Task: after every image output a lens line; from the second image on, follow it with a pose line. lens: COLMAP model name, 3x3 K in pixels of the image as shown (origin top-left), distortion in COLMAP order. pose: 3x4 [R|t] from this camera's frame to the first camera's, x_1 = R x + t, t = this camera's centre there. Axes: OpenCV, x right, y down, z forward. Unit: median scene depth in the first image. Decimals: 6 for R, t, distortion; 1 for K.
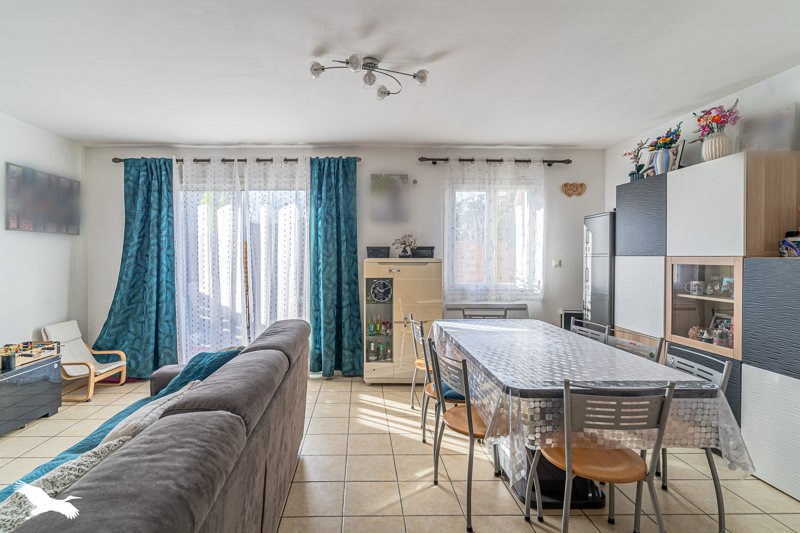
lens RADIAL K [[382.1, 0, 398.8], [0, 382.1, 251.5], [0, 0, 1]] dist [-0.001632, 0.000135]
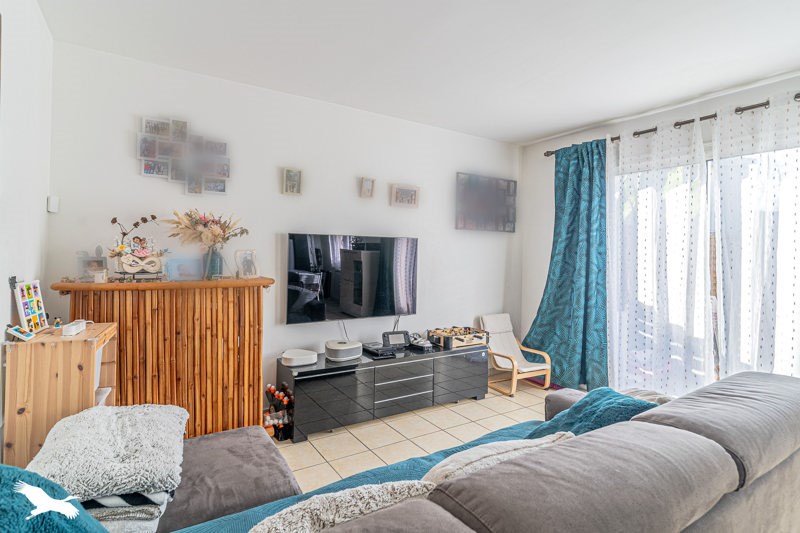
lens RADIAL K [[382.1, 0, 398.8], [0, 382.1, 251.5], [0, 0, 1]] dist [-0.001632, 0.000135]
pose [[0.417720, 0.005897, -0.908557, -0.019471], [-0.005515, 0.999977, 0.003955, 0.006130], [0.908559, 0.003359, 0.417743, 0.252767]]
